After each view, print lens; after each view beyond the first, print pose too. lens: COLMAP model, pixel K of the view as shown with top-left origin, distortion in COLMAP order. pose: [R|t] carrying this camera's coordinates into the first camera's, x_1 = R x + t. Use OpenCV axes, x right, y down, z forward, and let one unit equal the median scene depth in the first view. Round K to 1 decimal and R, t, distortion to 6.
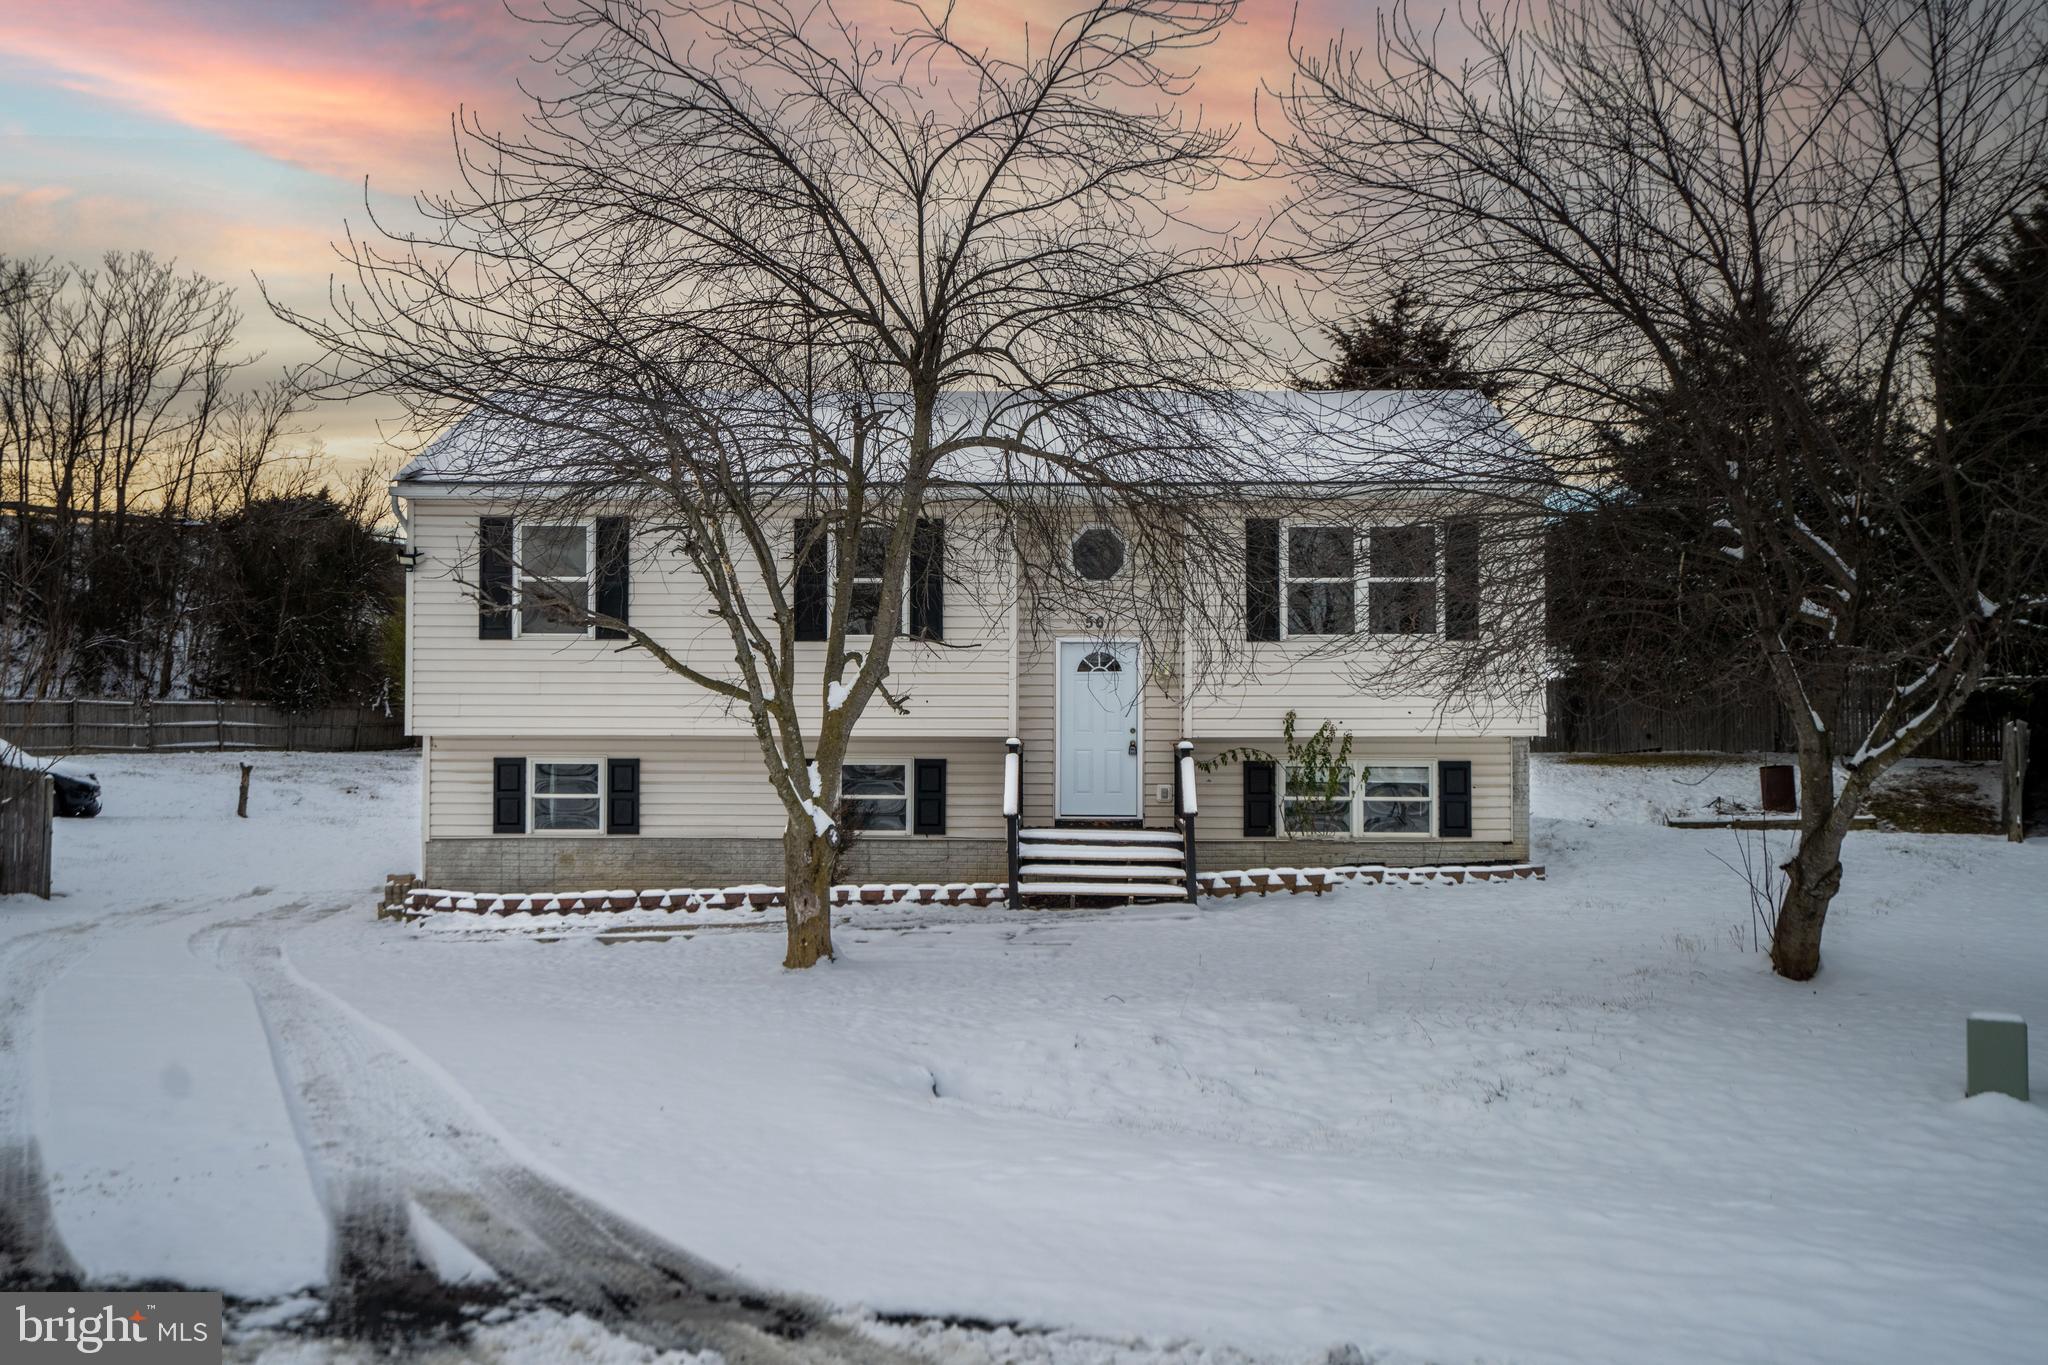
lens RADIAL K [[2065.6, 0, 1024.0], [0, 2065.6, 682.5], [0, 0, 1]] dist [0.001681, 0.006085]
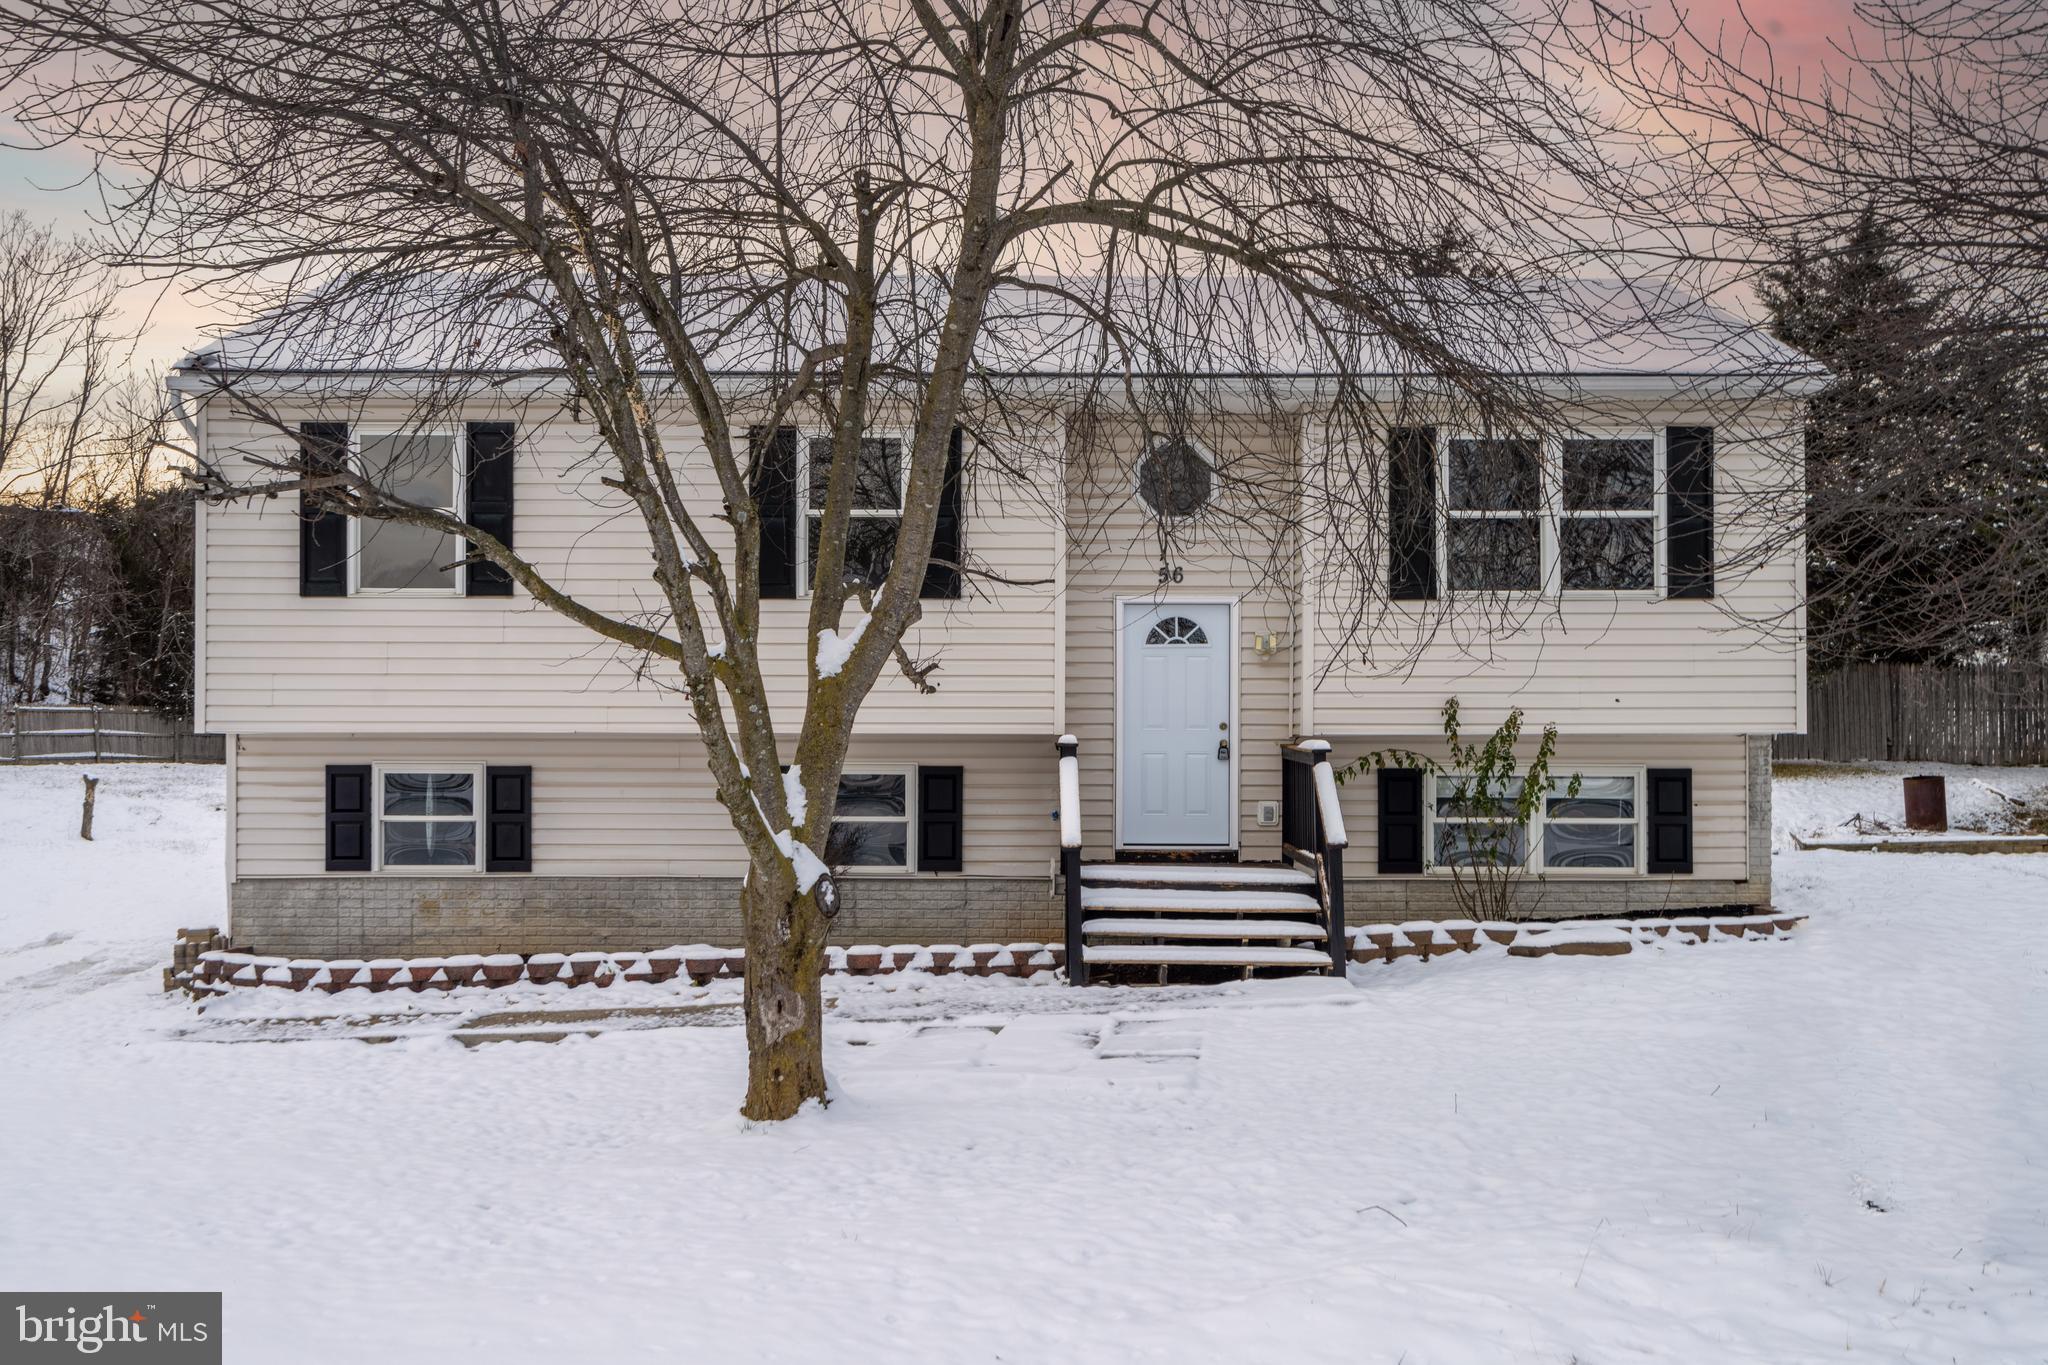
lens RADIAL K [[1998.7, 0, 1024.8], [0, 1998.7, 736.3], [0, 0, 1]] dist [-0.004374, -0.010364]
pose [[0.999464, -0.000347, 0.032736, -0.041102], [-0.000263, 0.999826, 0.018639, 0.014588], [-0.032736, -0.018638, 0.999290, 0.325017]]
